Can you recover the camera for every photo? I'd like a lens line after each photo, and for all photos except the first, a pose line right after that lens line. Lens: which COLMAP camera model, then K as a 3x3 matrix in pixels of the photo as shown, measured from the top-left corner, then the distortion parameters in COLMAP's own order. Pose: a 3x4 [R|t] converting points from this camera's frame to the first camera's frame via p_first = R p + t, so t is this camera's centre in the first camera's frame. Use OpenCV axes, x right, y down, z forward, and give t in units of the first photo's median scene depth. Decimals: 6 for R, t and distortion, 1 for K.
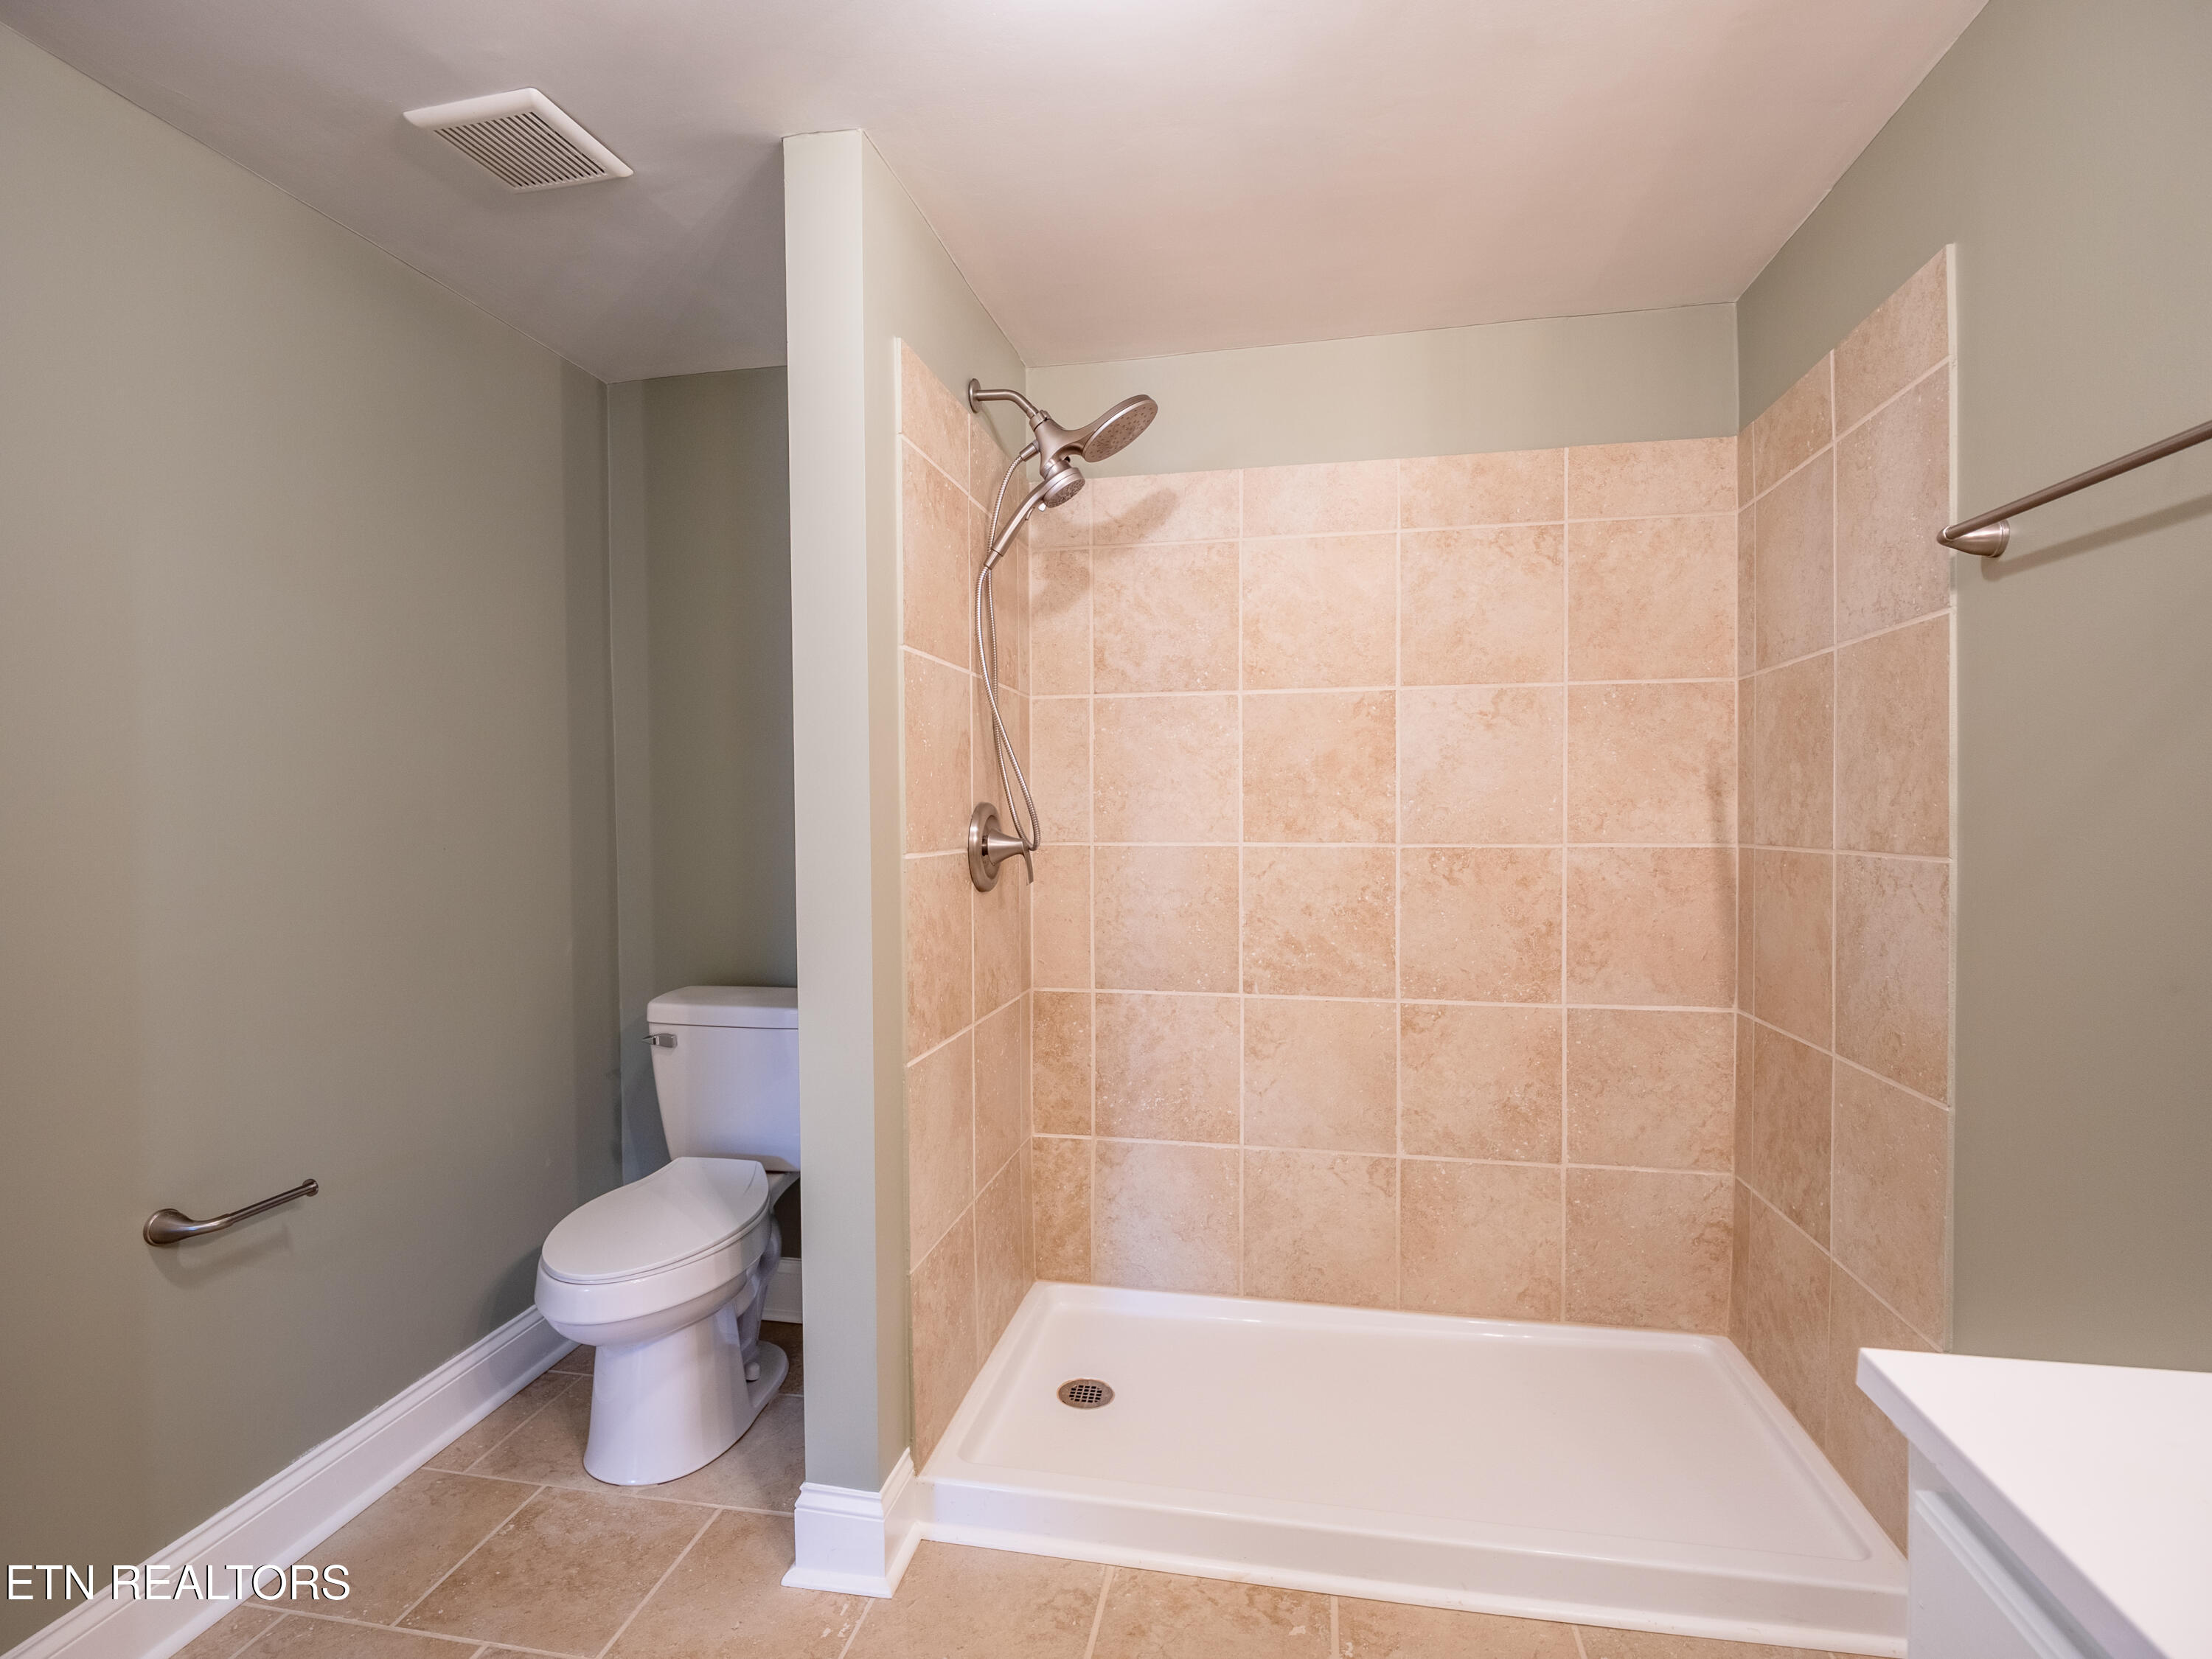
lens RADIAL K [[1078.2, 0, 1098.8], [0, 1078.2, 829.9], [0, 0, 1]] dist [-0.010988, -0.002459]
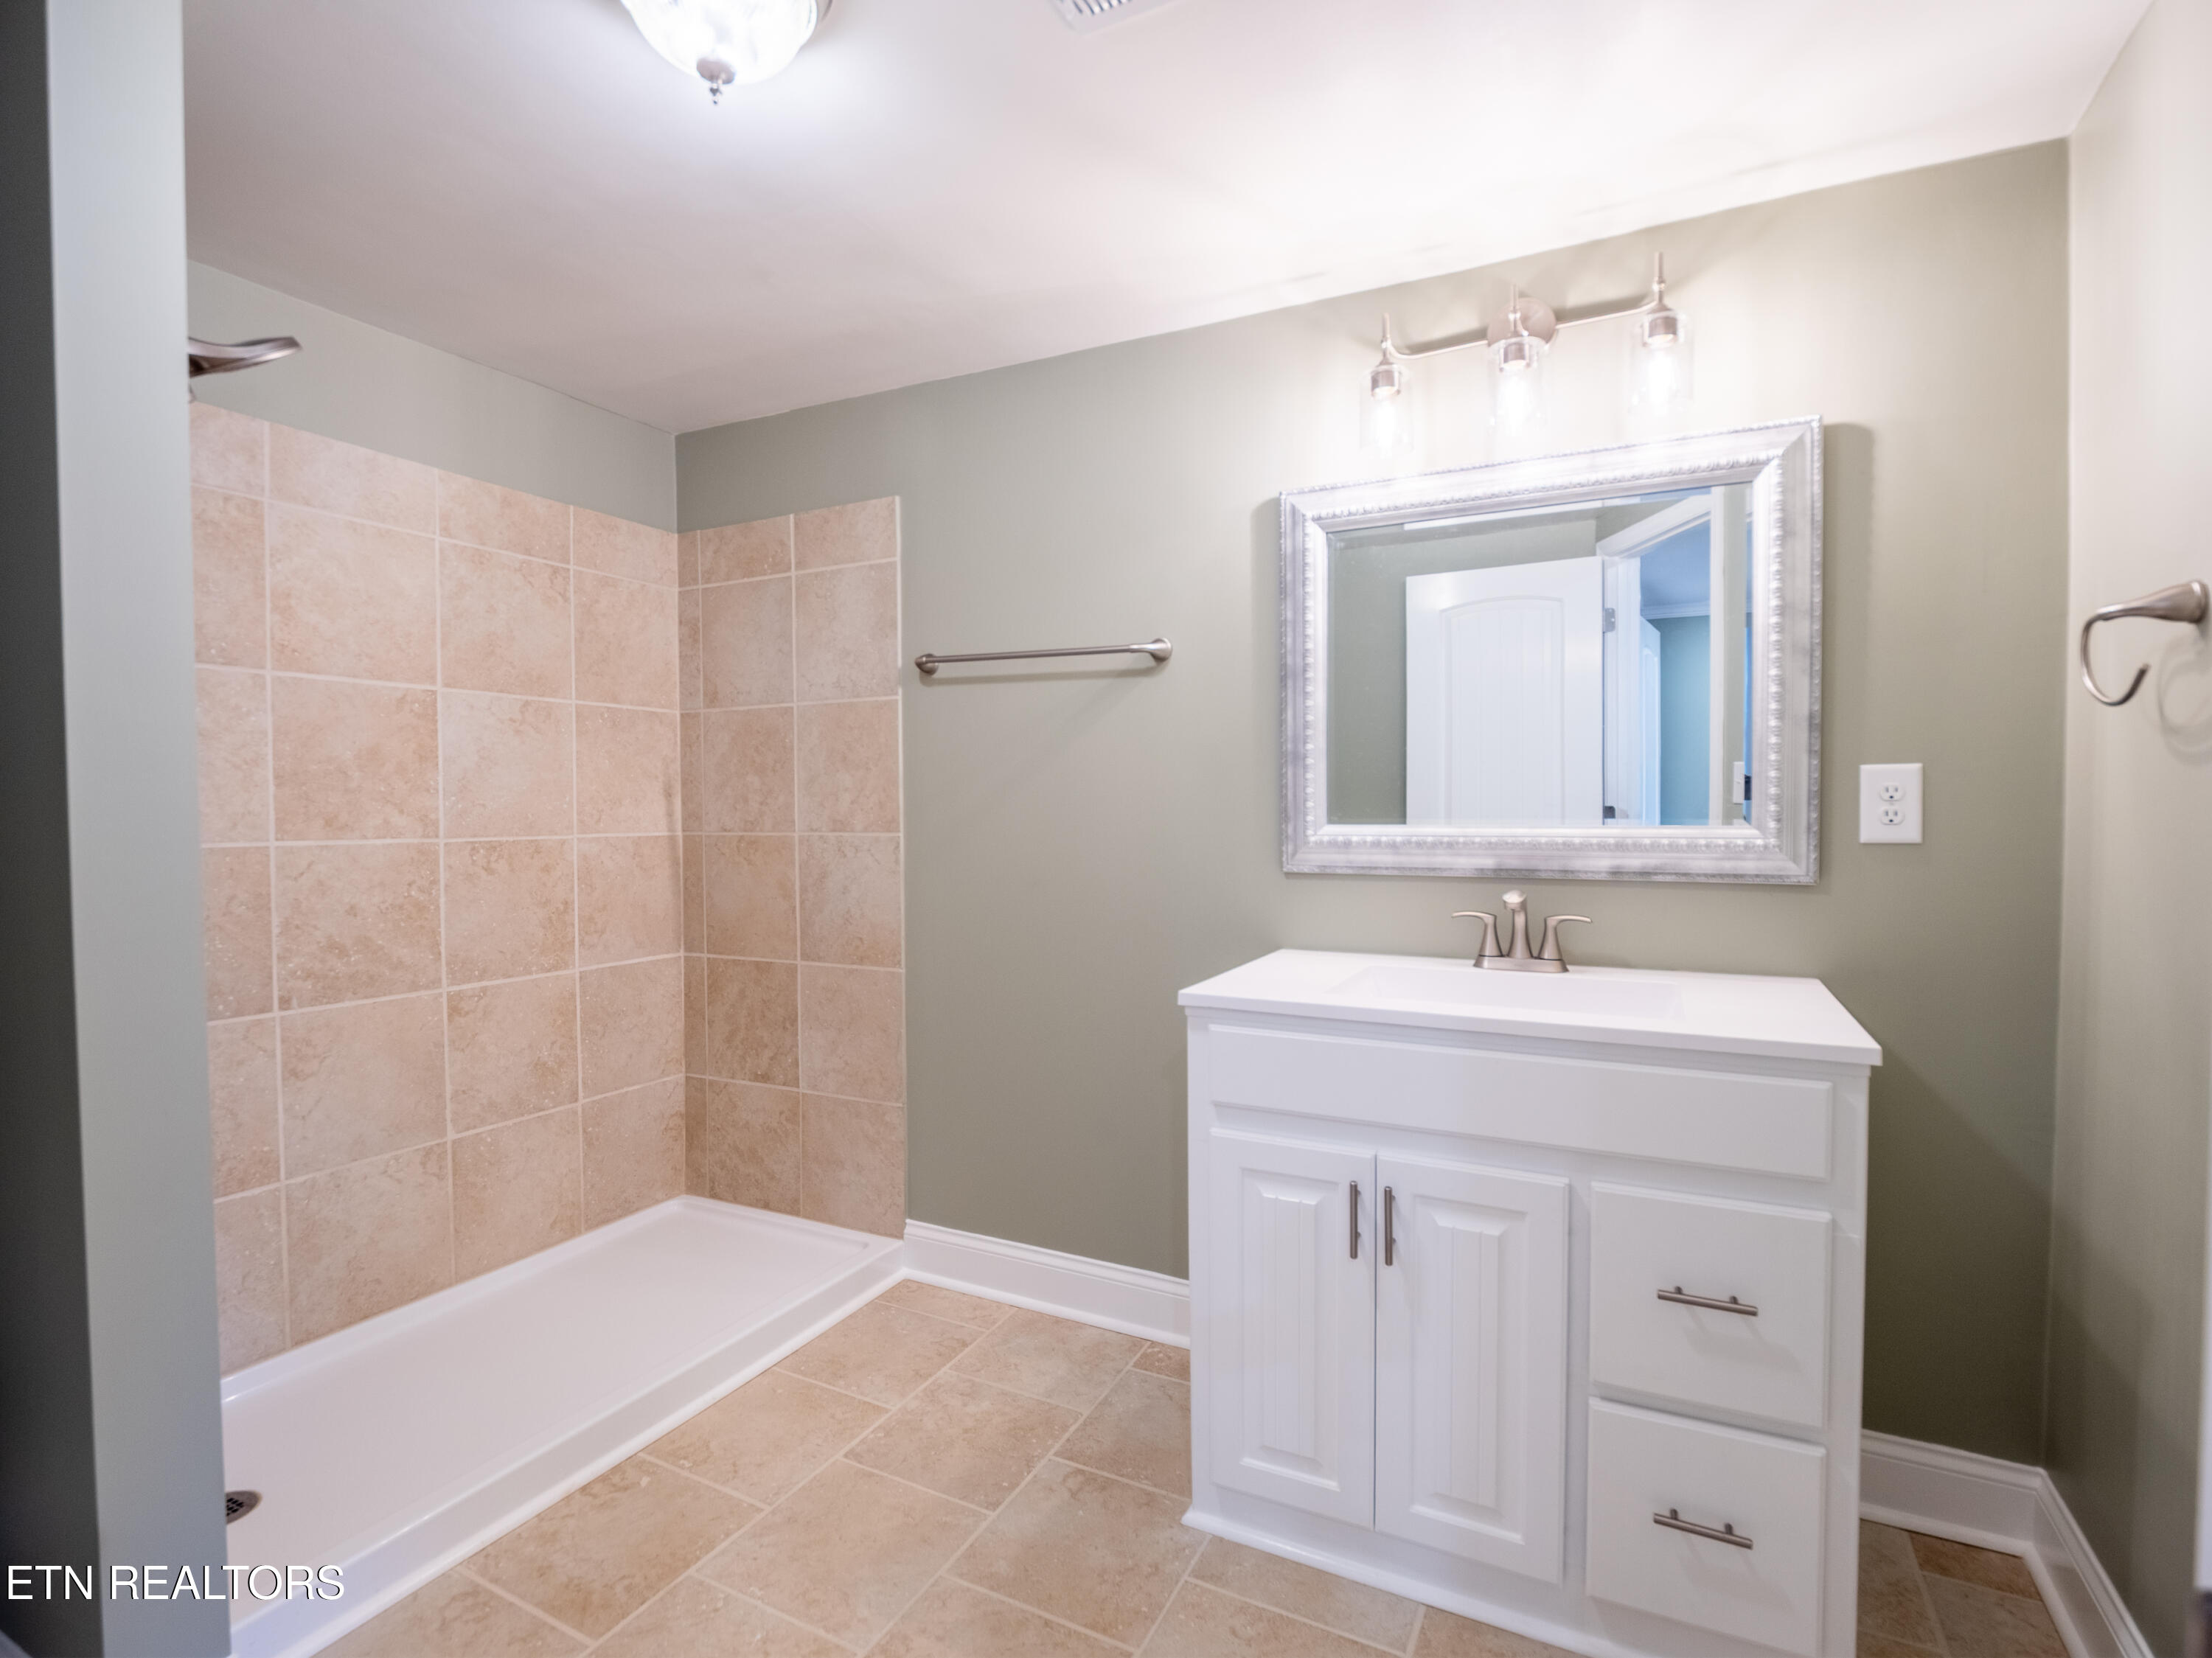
lens RADIAL K [[1078.1, 0, 1091.7], [0, 1078.1, 830.0], [0, 0, 1]] dist [-0.010988, -0.002459]
pose [[0.273914, -0.014326, 0.961648, -0.563777], [0.018396, 0.999784, 0.009654, 0.006332], [-0.961578, 0.015046, 0.274118, 0.116054]]
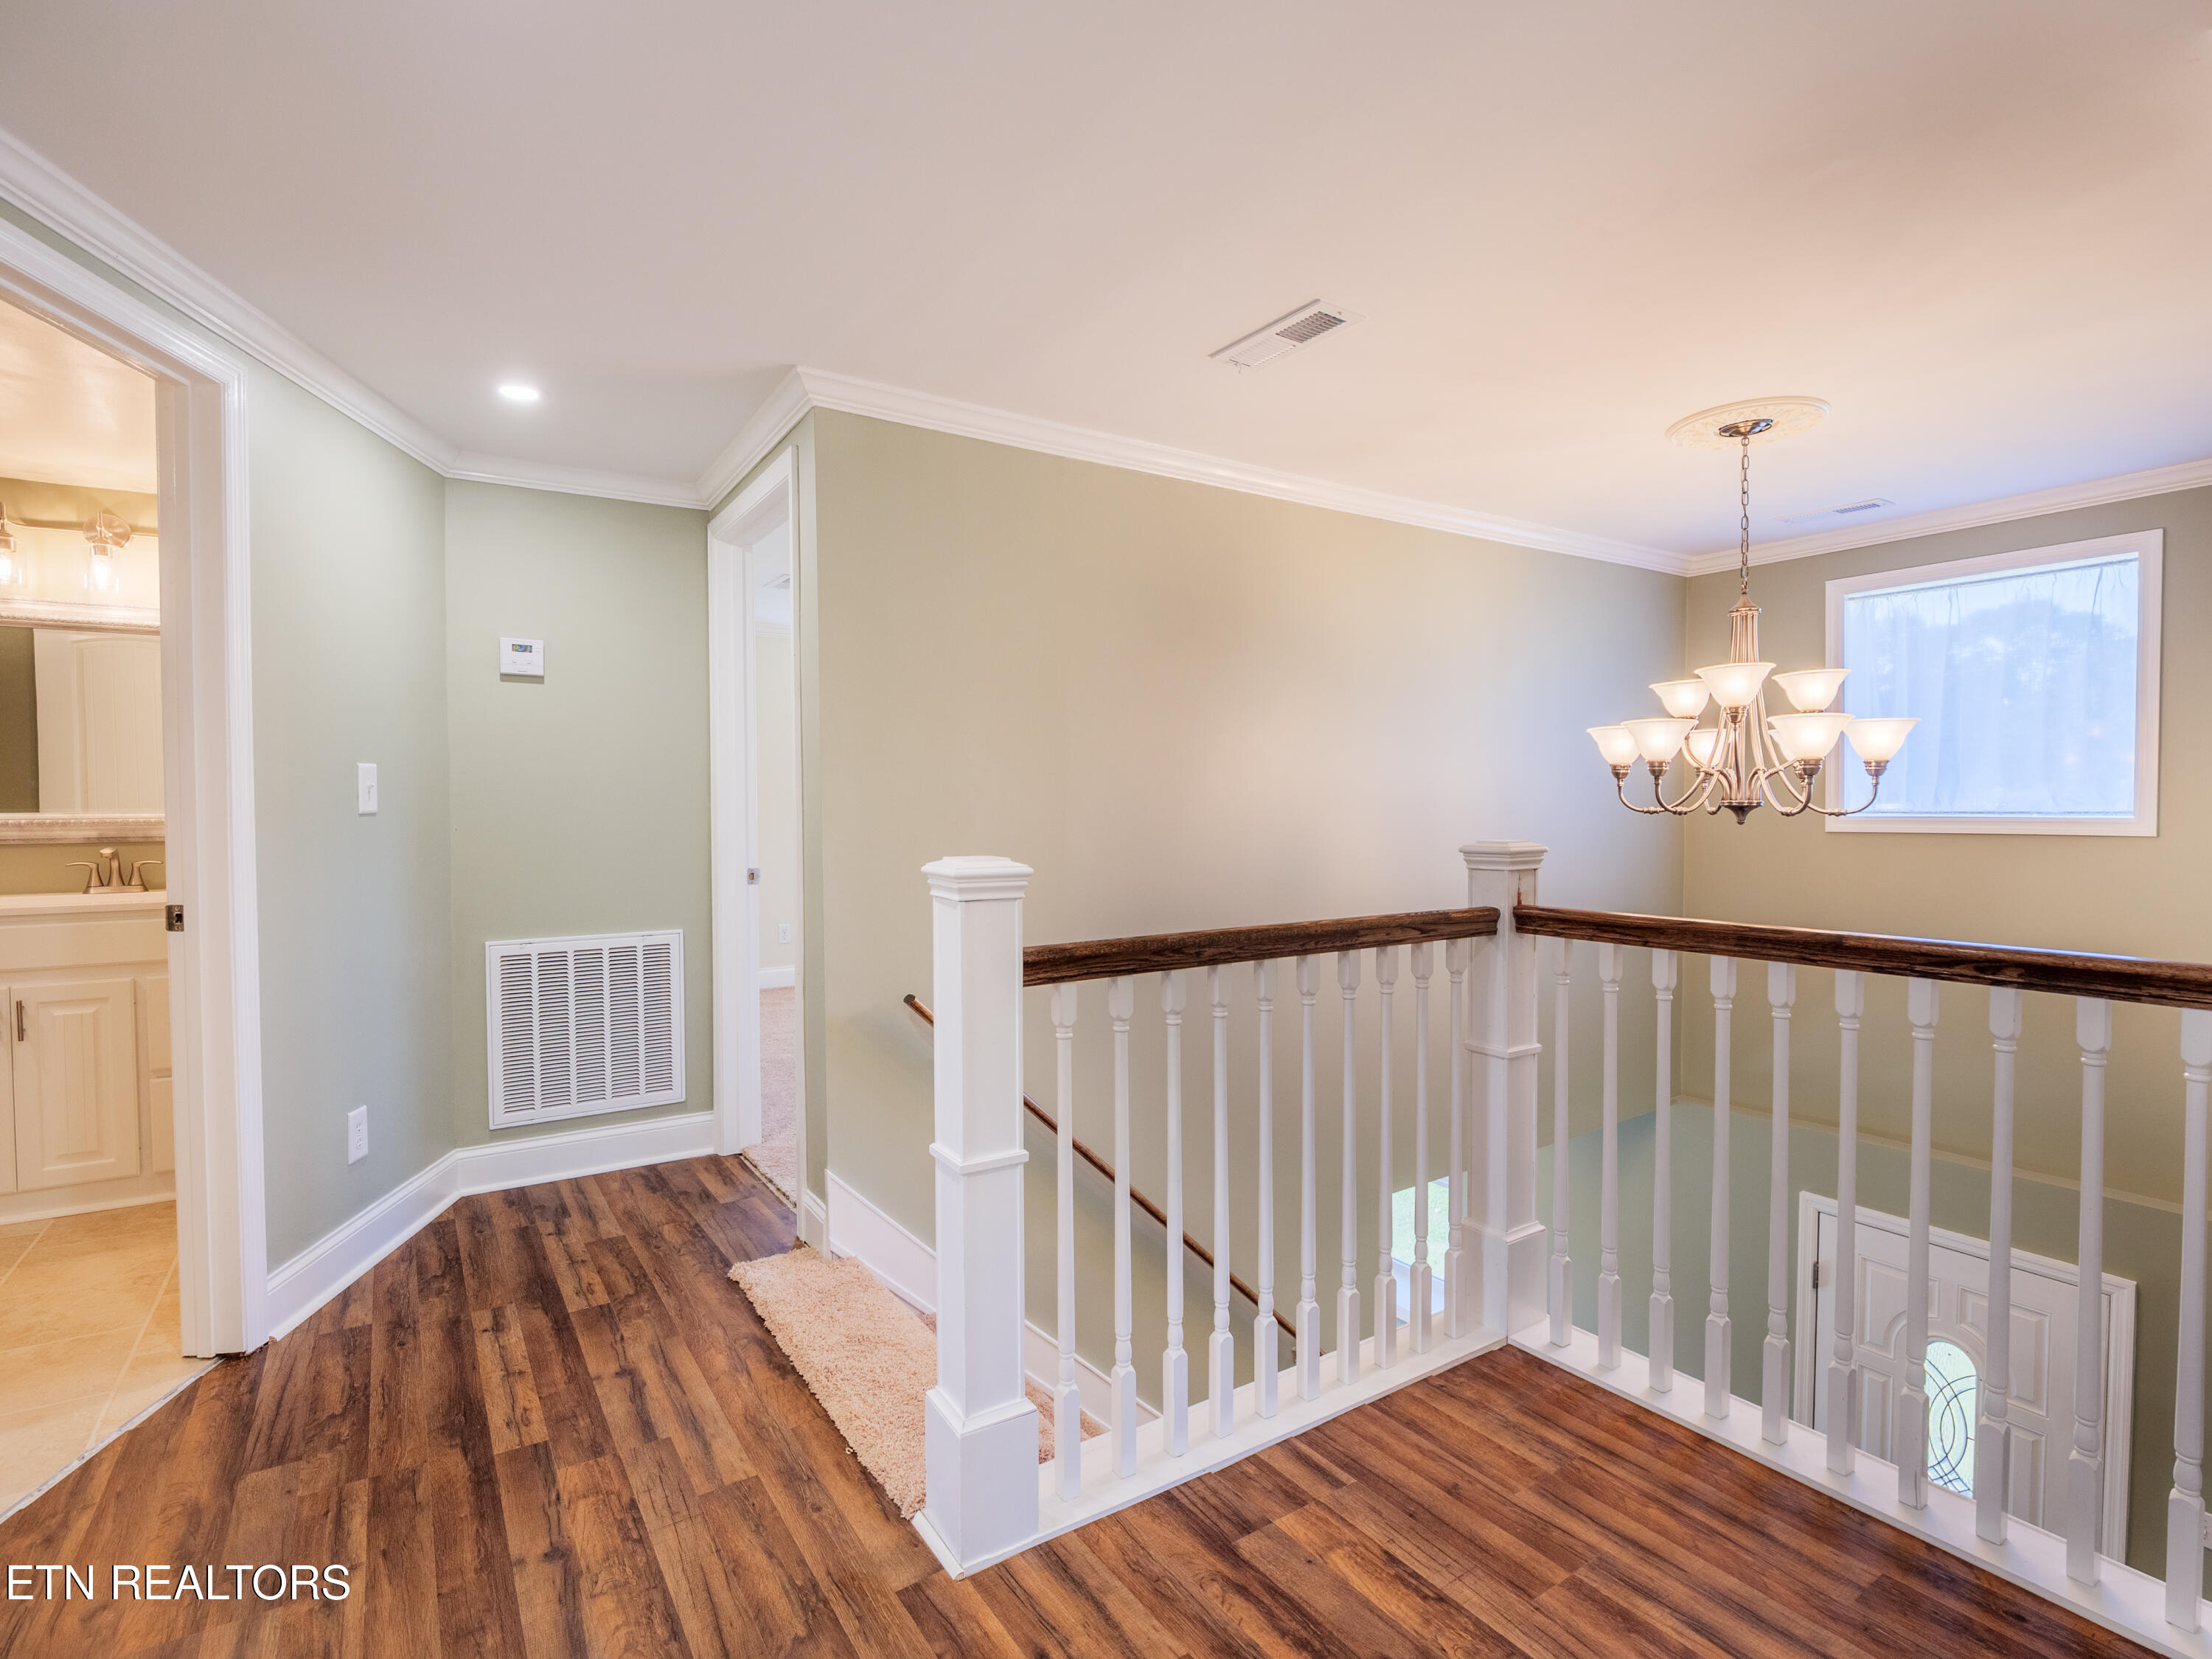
lens RADIAL K [[1078.2, 0, 1120.7], [0, 1078.2, 826.6], [0, 0, 1]] dist [-0.010988, -0.002459]
pose [[-0.711276, -0.015743, 0.702737, -1.558424], [0.016064, 0.999124, 0.038642, 0.003322], [-0.702729, 0.038774, -0.710400, 0.096678]]
